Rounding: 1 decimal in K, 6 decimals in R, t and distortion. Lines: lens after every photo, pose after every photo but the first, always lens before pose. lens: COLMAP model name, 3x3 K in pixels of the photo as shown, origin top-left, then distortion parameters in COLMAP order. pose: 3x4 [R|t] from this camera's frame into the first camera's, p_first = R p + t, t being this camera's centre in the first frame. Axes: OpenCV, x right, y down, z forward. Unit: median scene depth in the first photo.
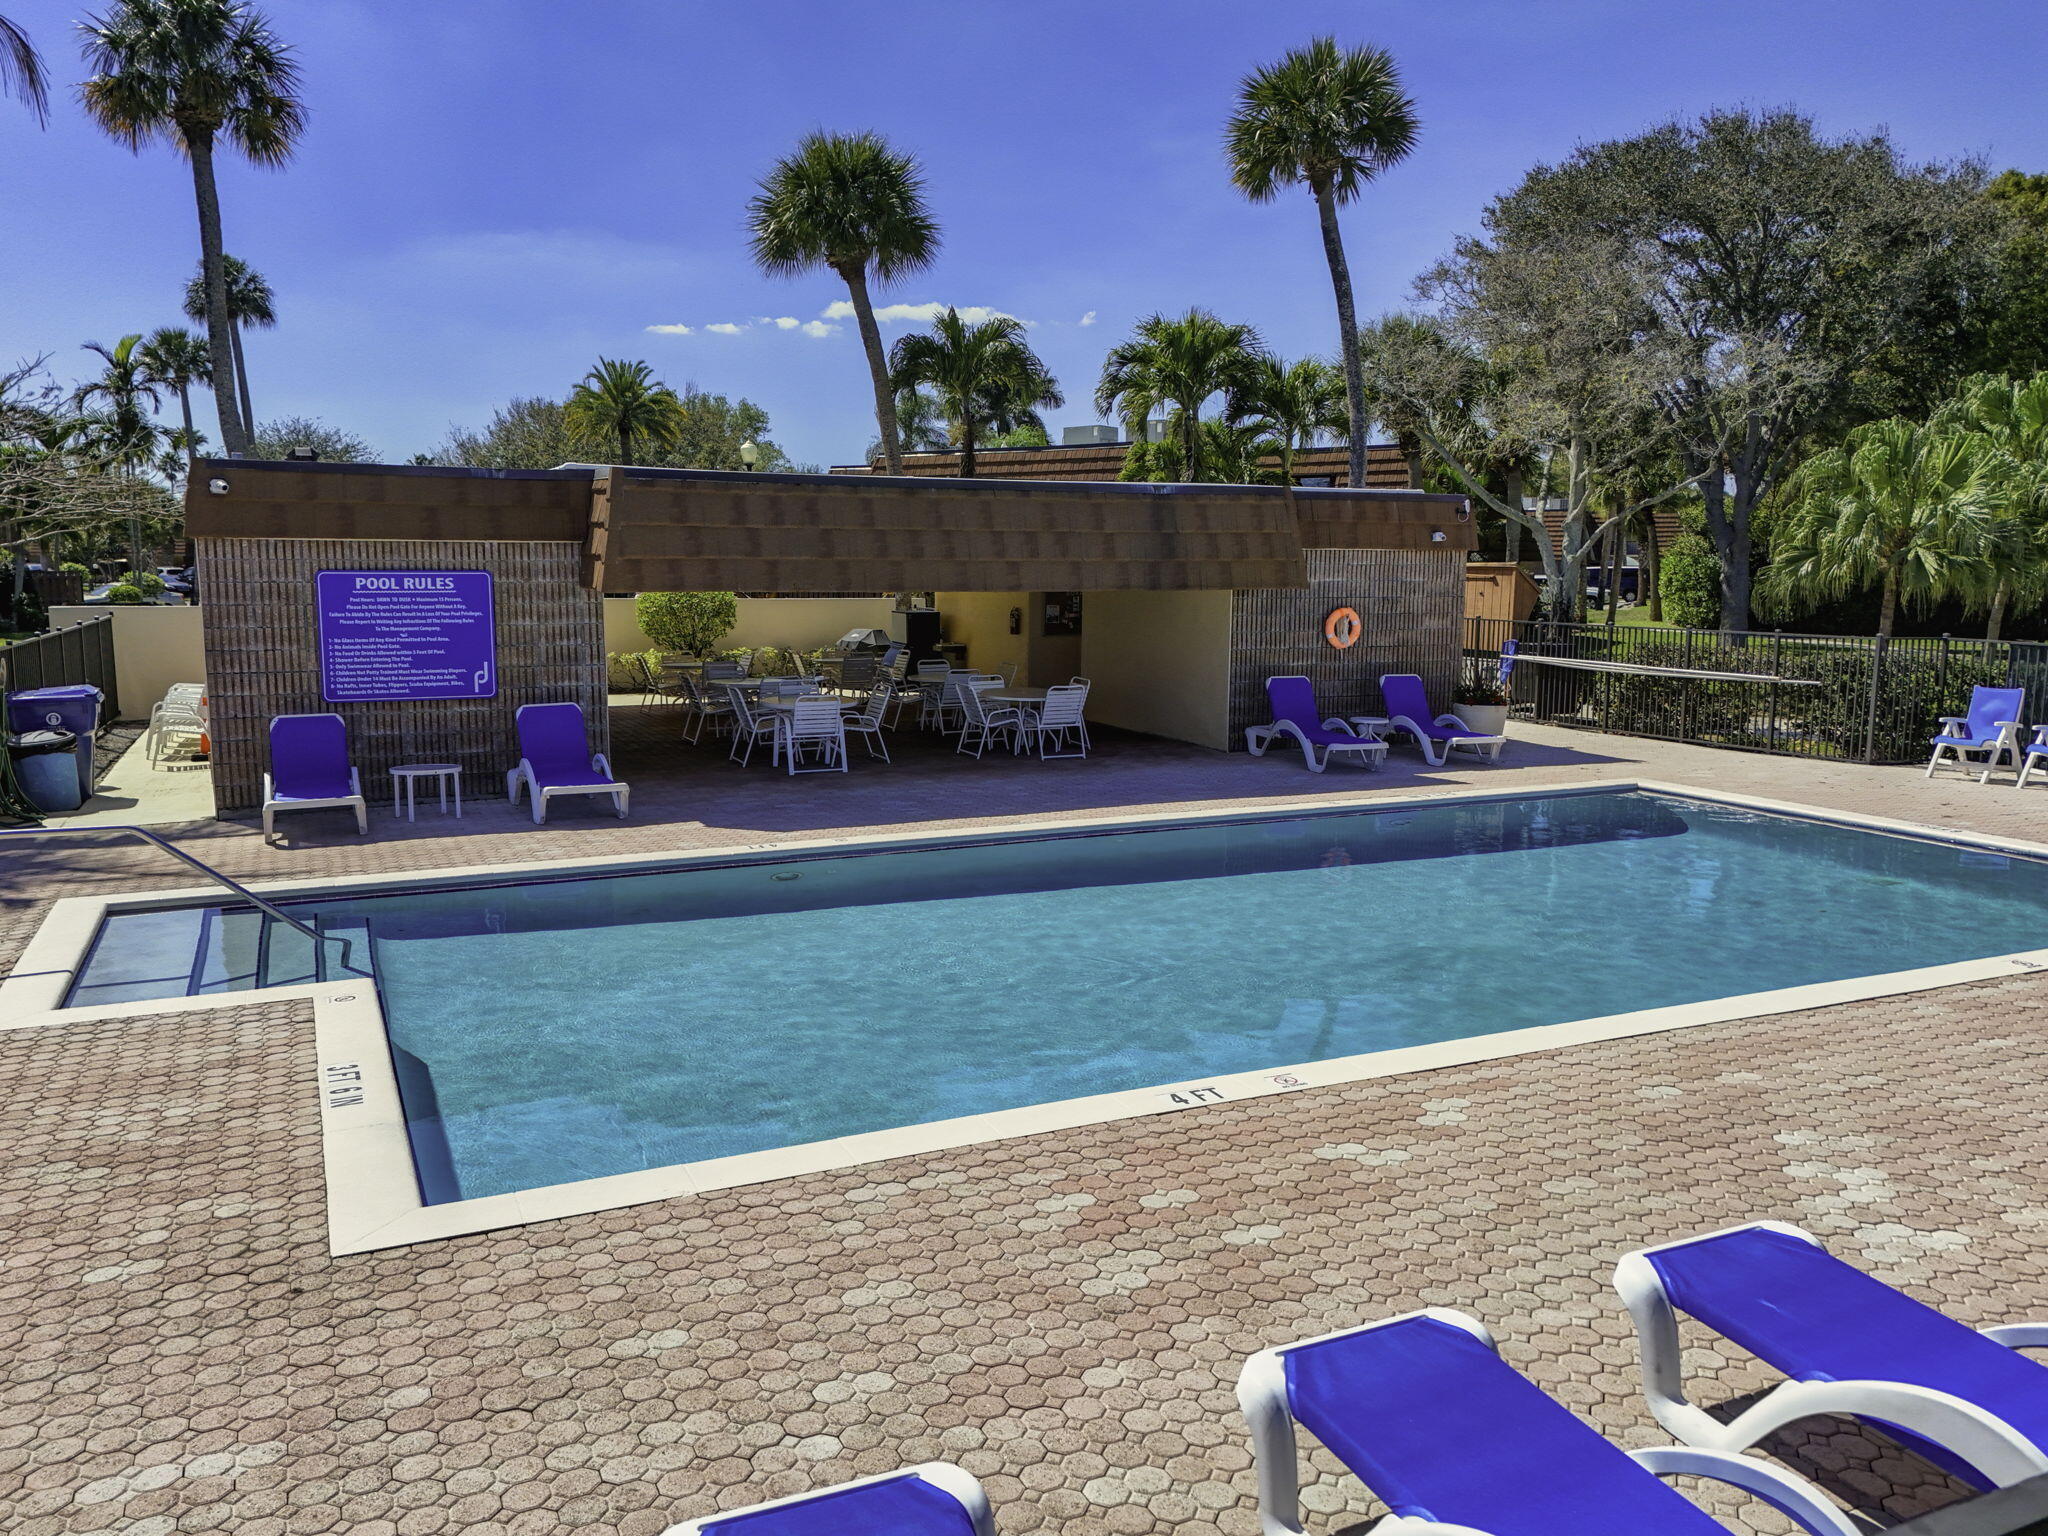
lens RADIAL K [[1538.7, 0, 1033.5], [0, 1538.7, 782.4], [0, 0, 1]] dist [0.067464, -0.049371]
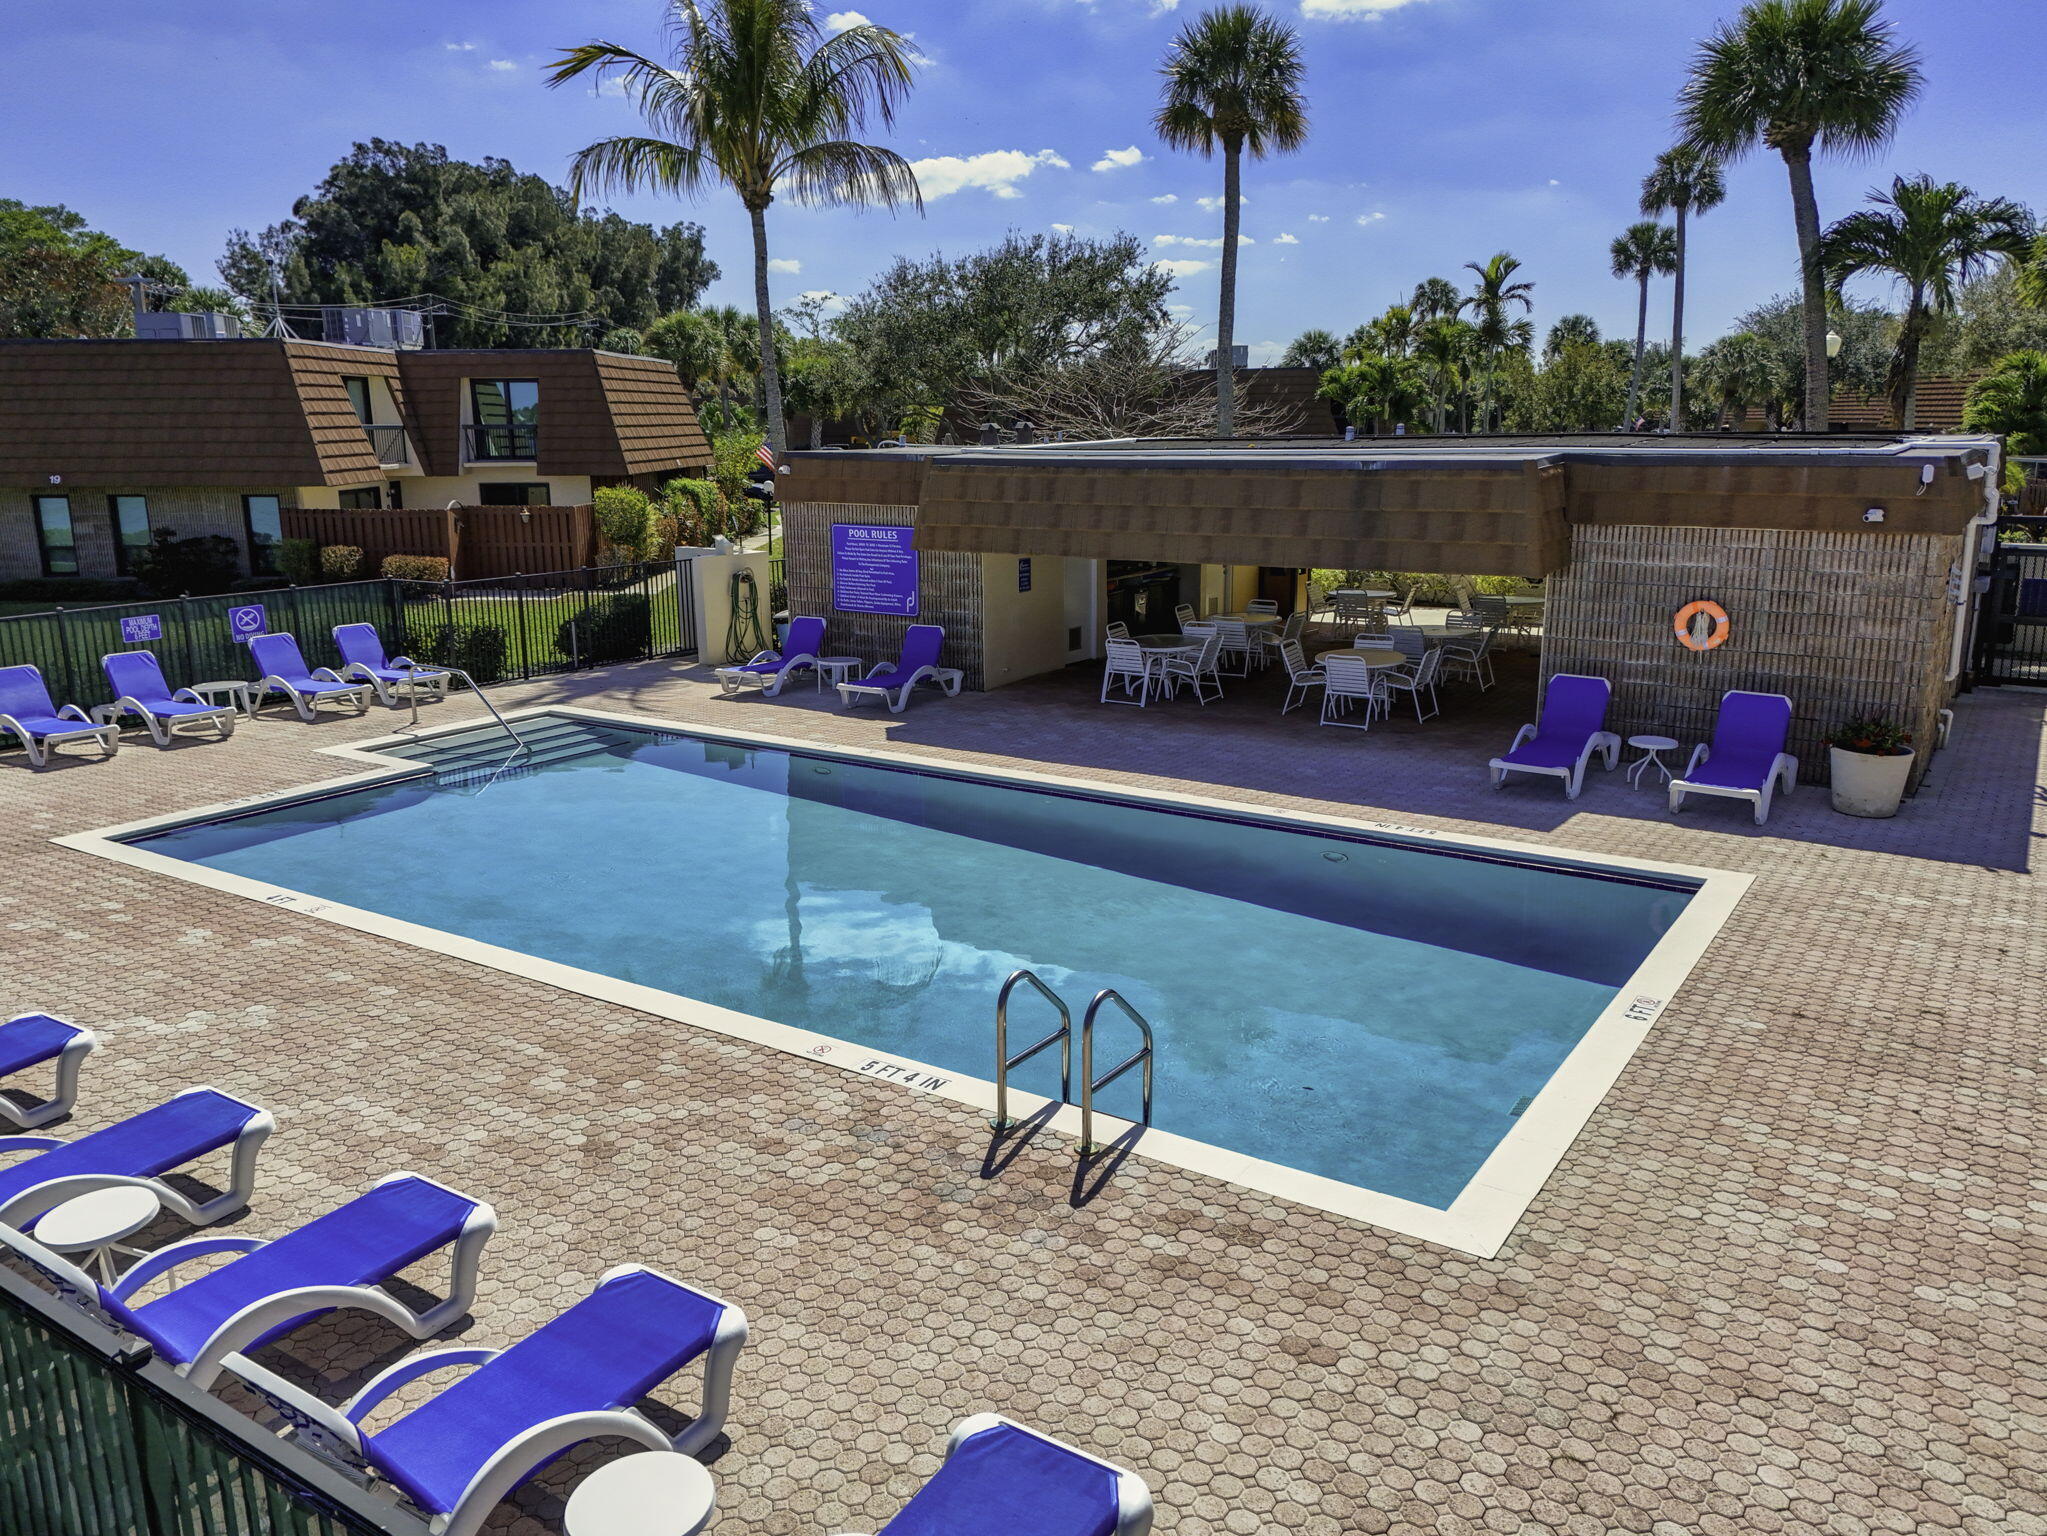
lens RADIAL K [[1537.9, 0, 1031.2], [0, 1537.9, 761.7], [0, 0, 1]] dist [0.067464, -0.049371]
pose [[0.513221, 0.180168, -0.839133, 0.721677], [-0.110070, 0.983461, 0.143836, -0.109467], [0.851169, 0.018544, 0.524564, 0.279615]]
